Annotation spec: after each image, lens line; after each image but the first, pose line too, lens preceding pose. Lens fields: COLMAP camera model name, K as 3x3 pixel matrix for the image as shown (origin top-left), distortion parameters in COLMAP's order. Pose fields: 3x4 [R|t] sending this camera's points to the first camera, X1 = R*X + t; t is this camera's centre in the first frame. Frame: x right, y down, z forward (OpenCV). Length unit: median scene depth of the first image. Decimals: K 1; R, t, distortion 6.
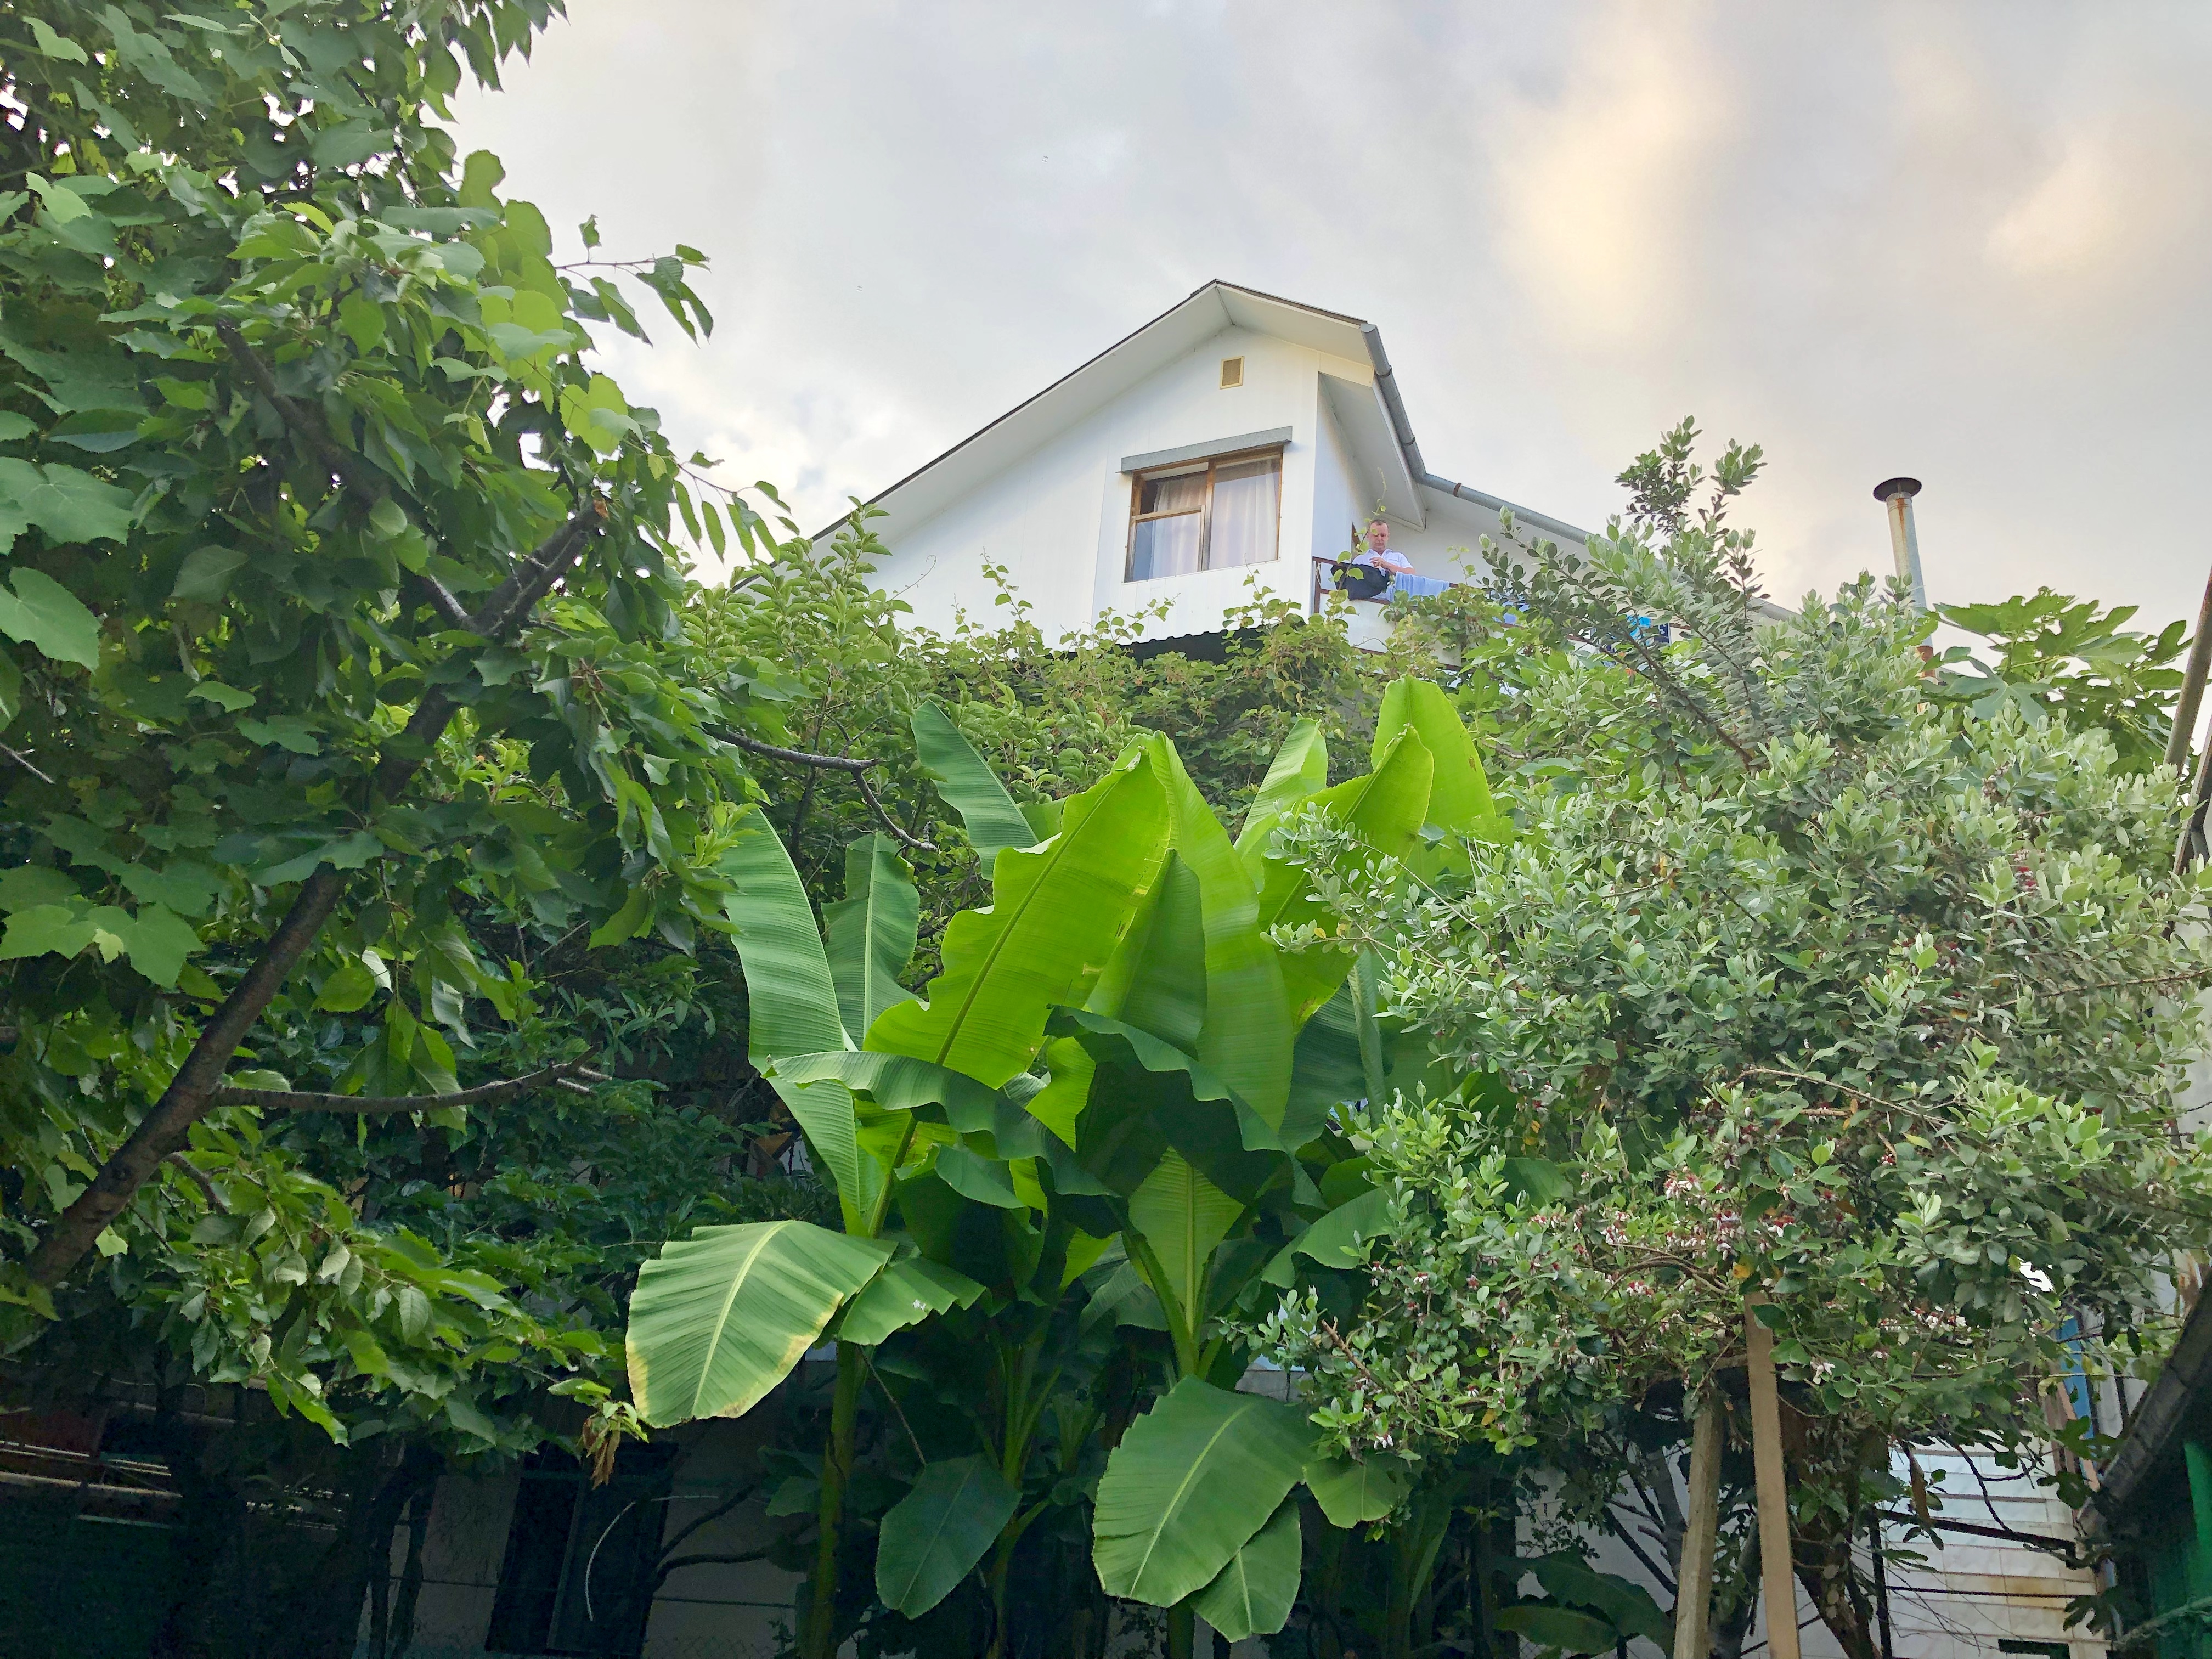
lens RADIAL K [[1794.9, 0, 1101.9], [0, 1794.9, 805.8], [0, 0, 1]] dist [0.037326, -0.068676]
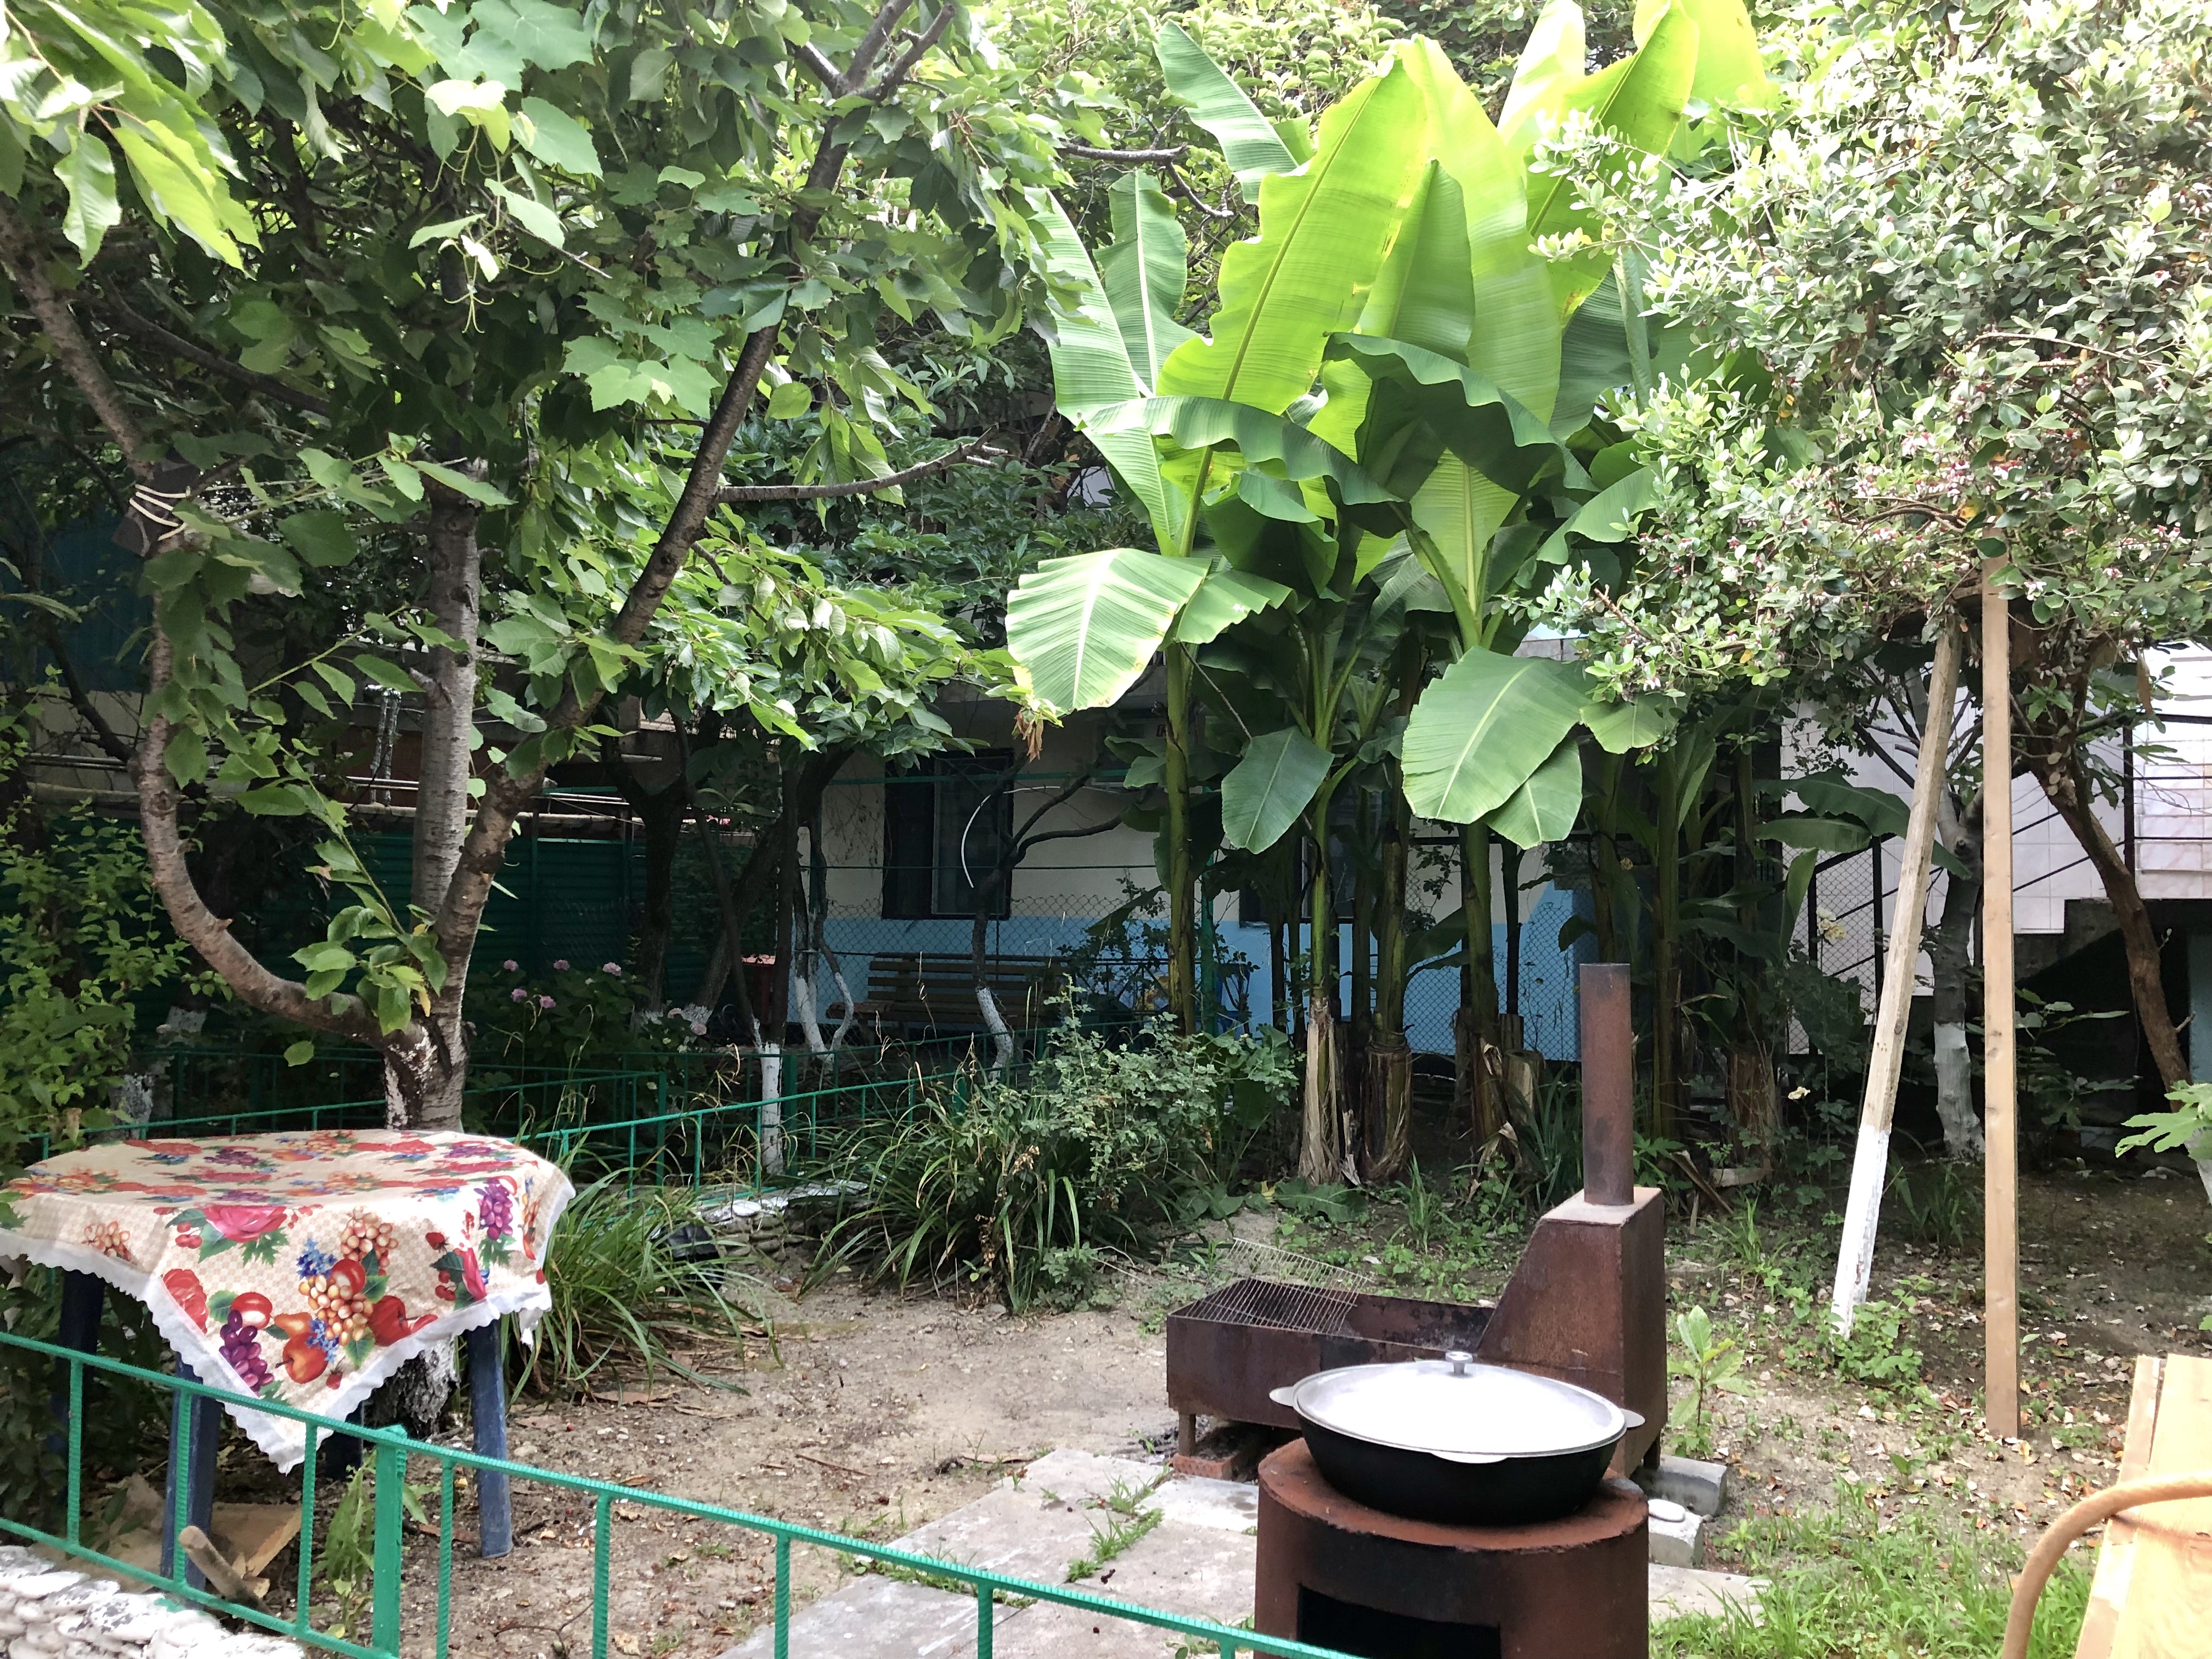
lens RADIAL K [[1794.9, 0, 1101.9], [0, 1794.9, 805.8], [0, 0, 1]] dist [0.037326, -0.068676]
pose [[0.985303, -0.072083, -0.154859, -0.018939], [0.124215, 0.924681, 0.359910, -0.036460], [0.117251, -0.373856, 0.920045, -0.138680]]
